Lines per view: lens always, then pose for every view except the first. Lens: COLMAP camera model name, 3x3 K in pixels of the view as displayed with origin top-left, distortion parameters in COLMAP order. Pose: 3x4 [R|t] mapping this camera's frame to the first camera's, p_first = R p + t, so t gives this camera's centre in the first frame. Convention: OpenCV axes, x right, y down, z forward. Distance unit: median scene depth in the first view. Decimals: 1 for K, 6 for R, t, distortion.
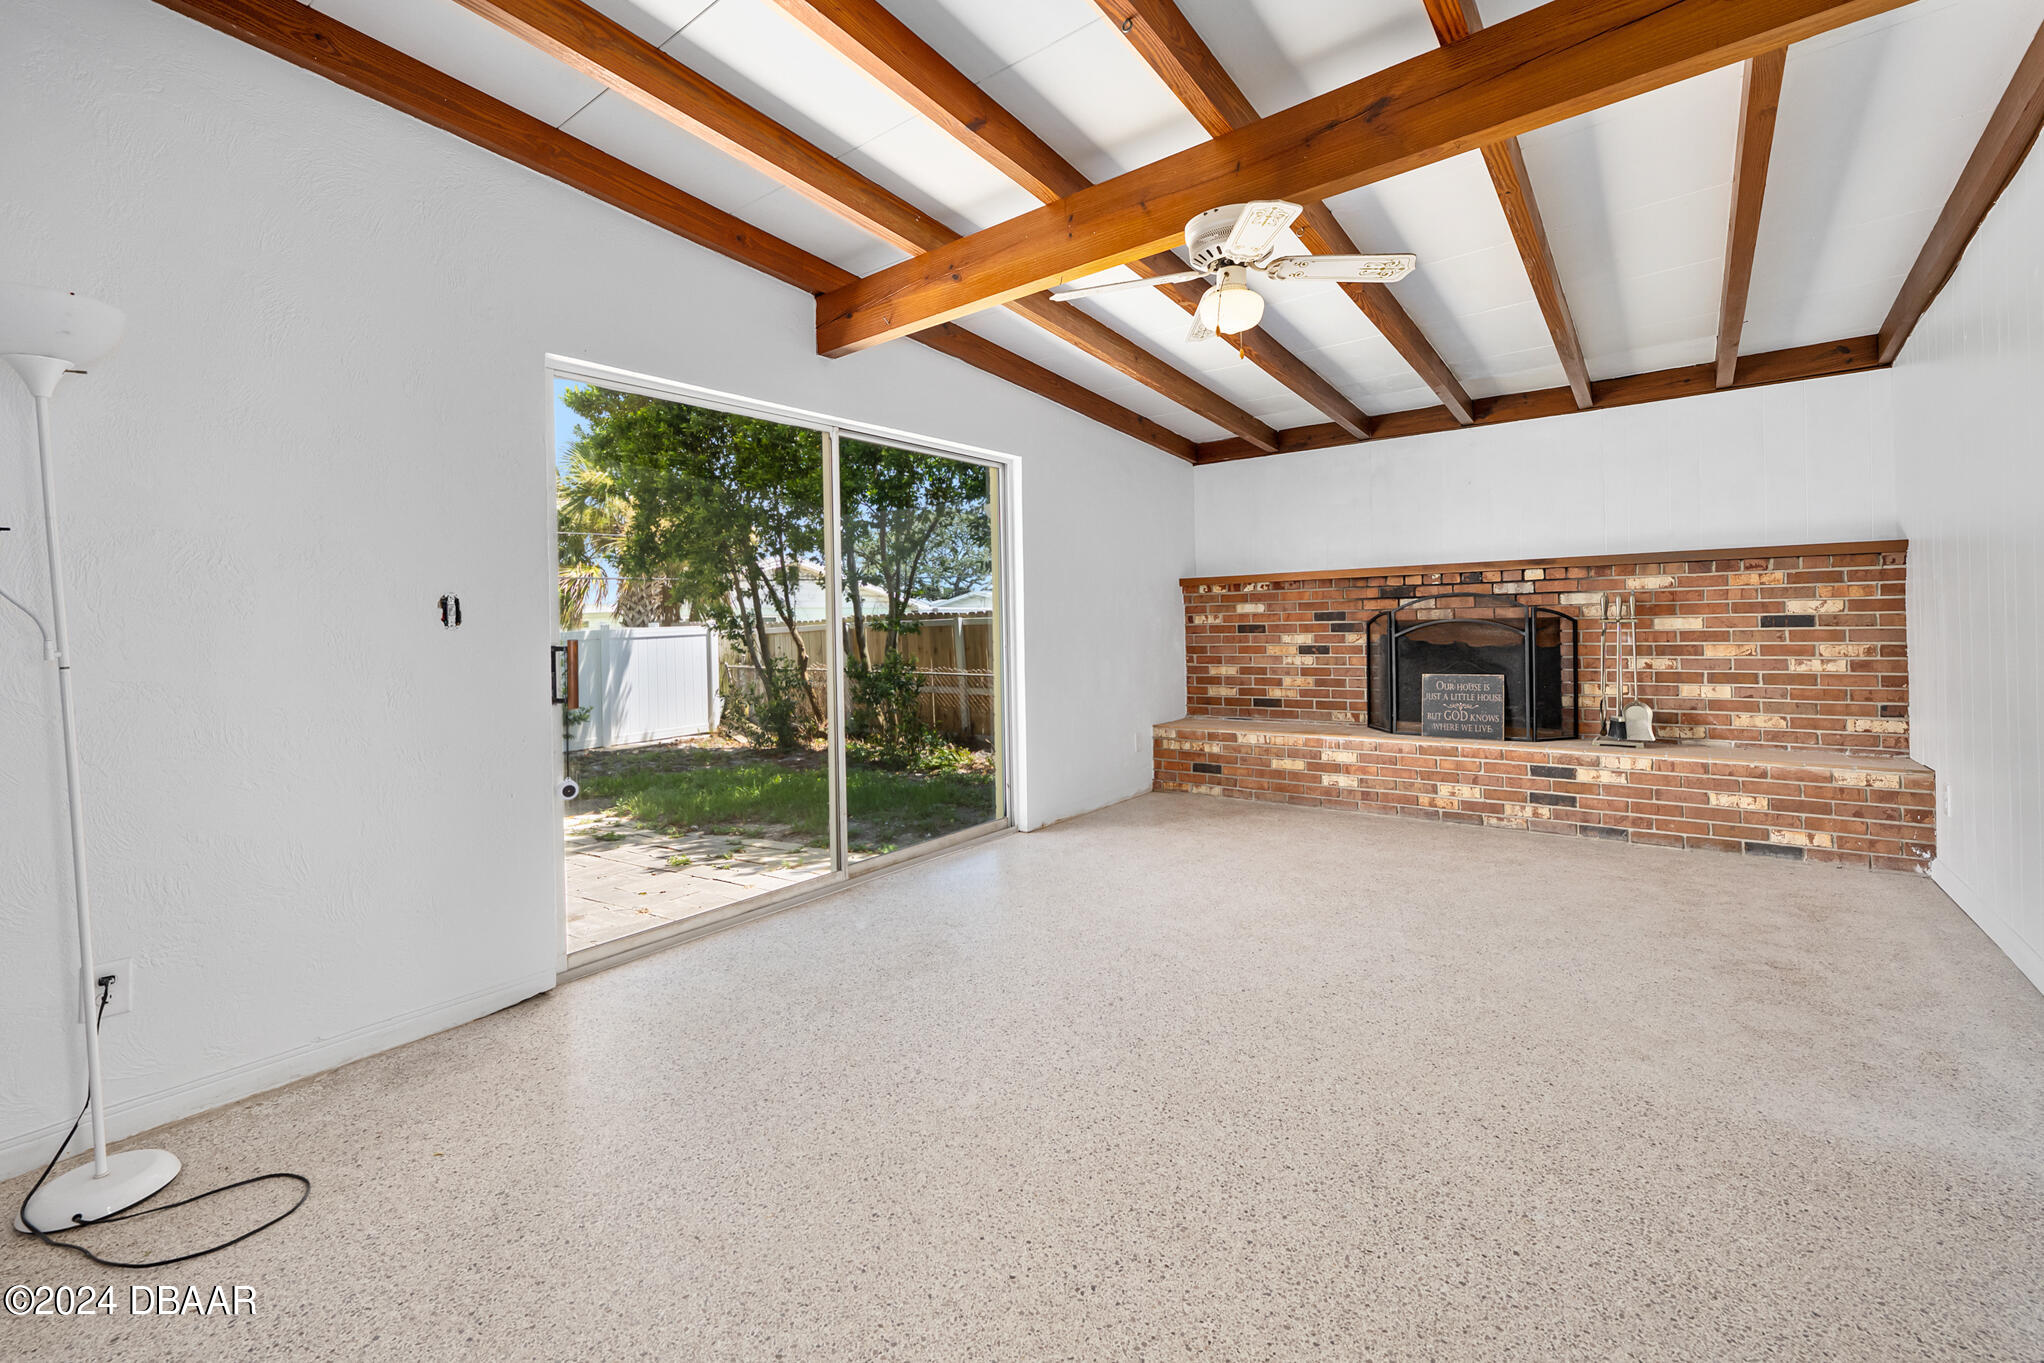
lens RADIAL K [[851.7, 0, 1004.1], [0, 851.7, 631.8], [0, 0, 1]] dist [0.002666, 0.000238]
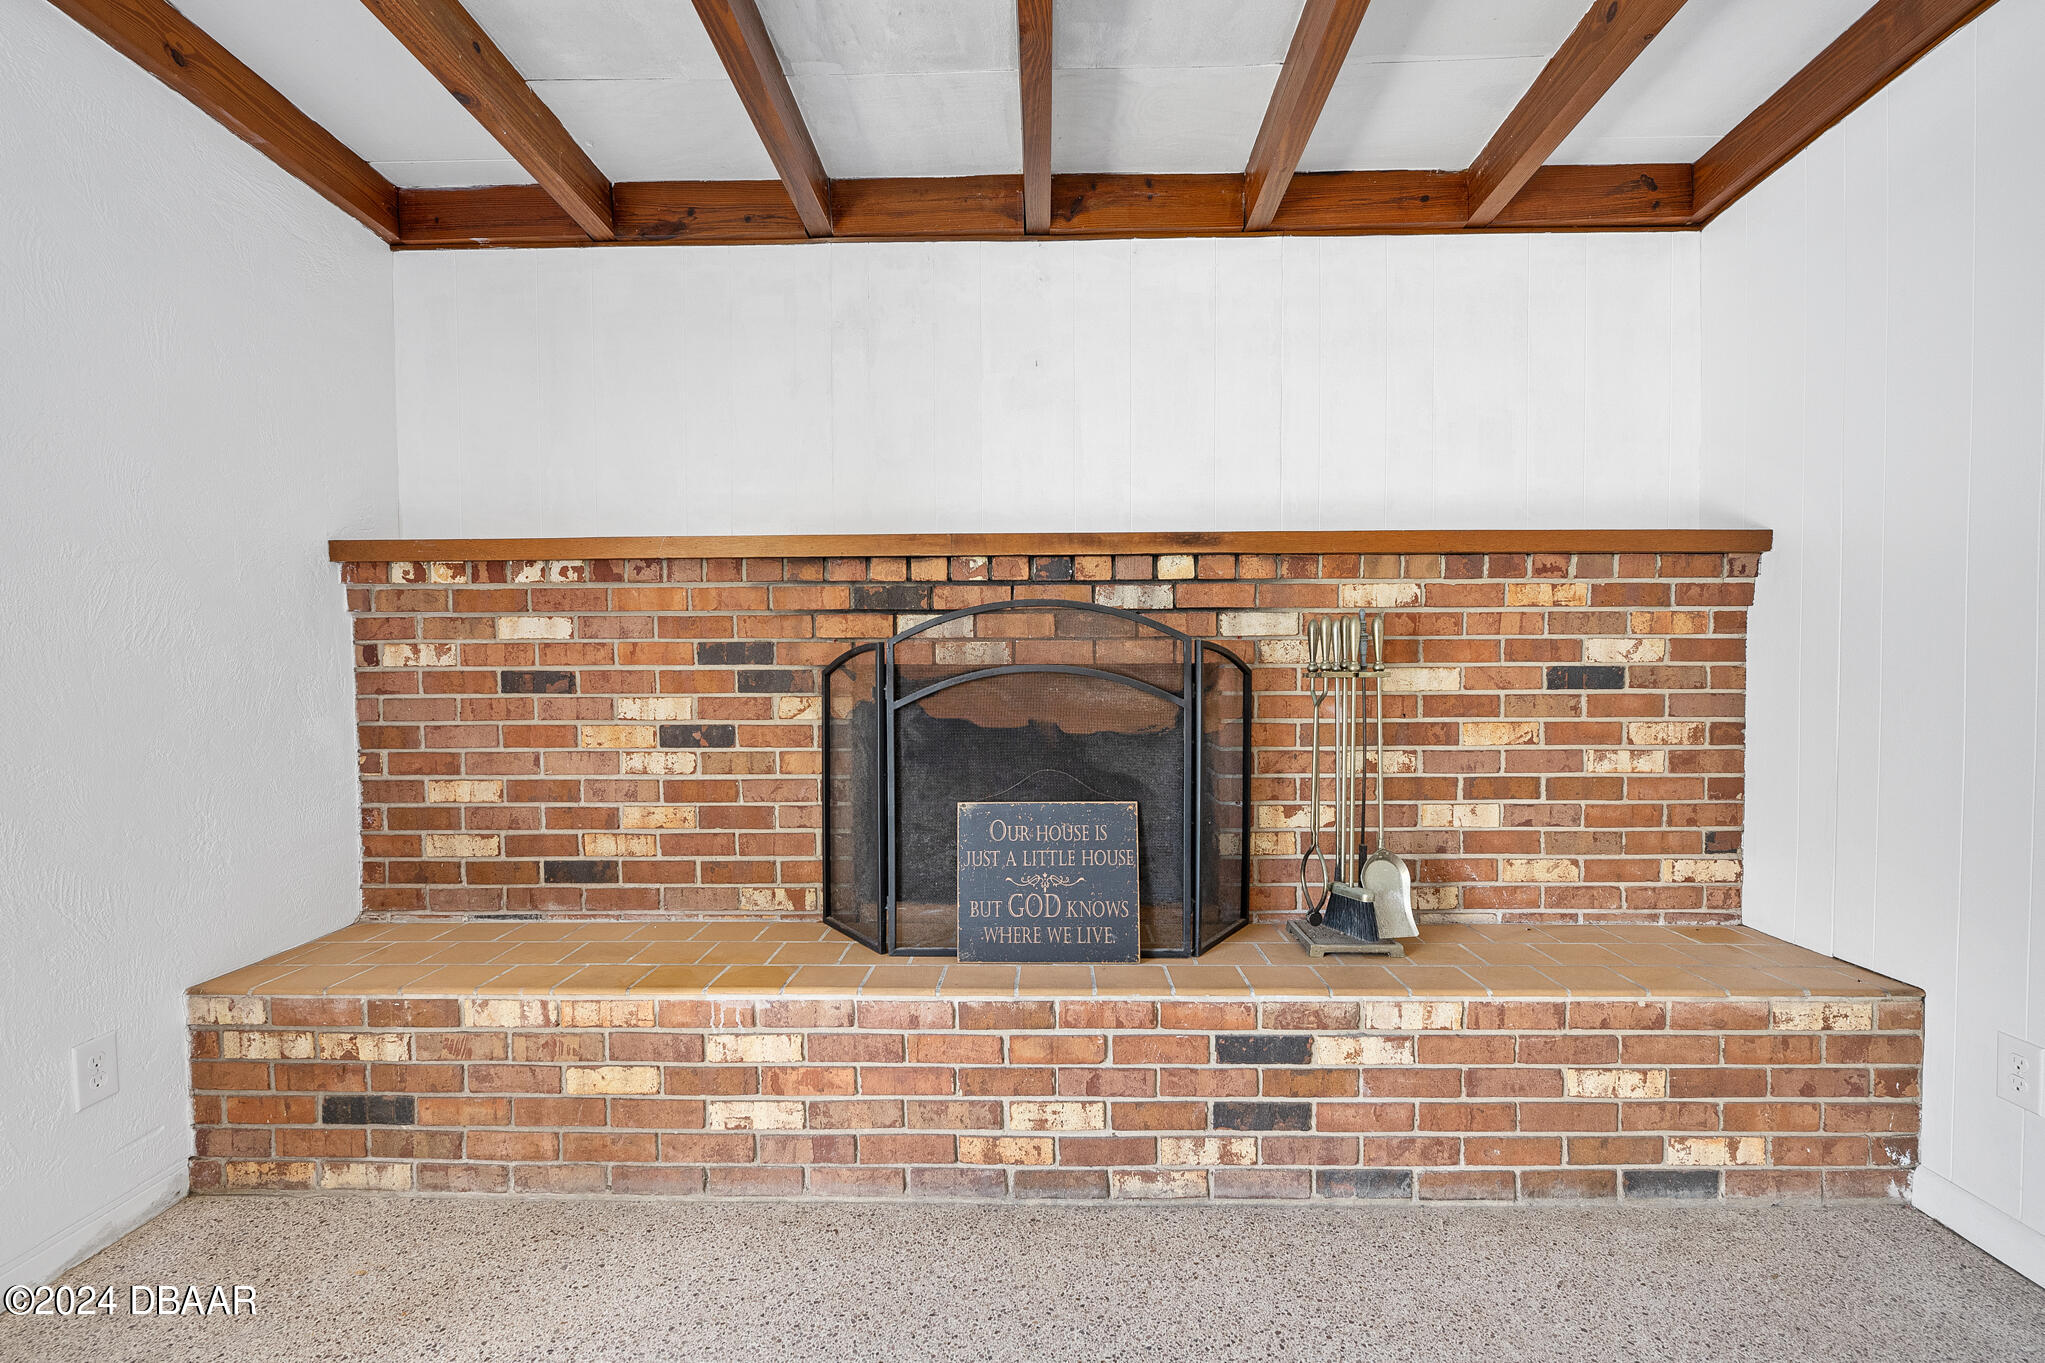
lens RADIAL K [[925.8, 0, 1022.5], [0, 925.8, 681.5], [0, 0, 1]] dist [-0.016954, 0.000212]
pose [[0.801599, -0.001750, 0.597860, 0.270232], [-0.007042, 0.999899, 0.012367, -0.012817], [-0.597821, -0.014124, 0.801505, 0.668712]]
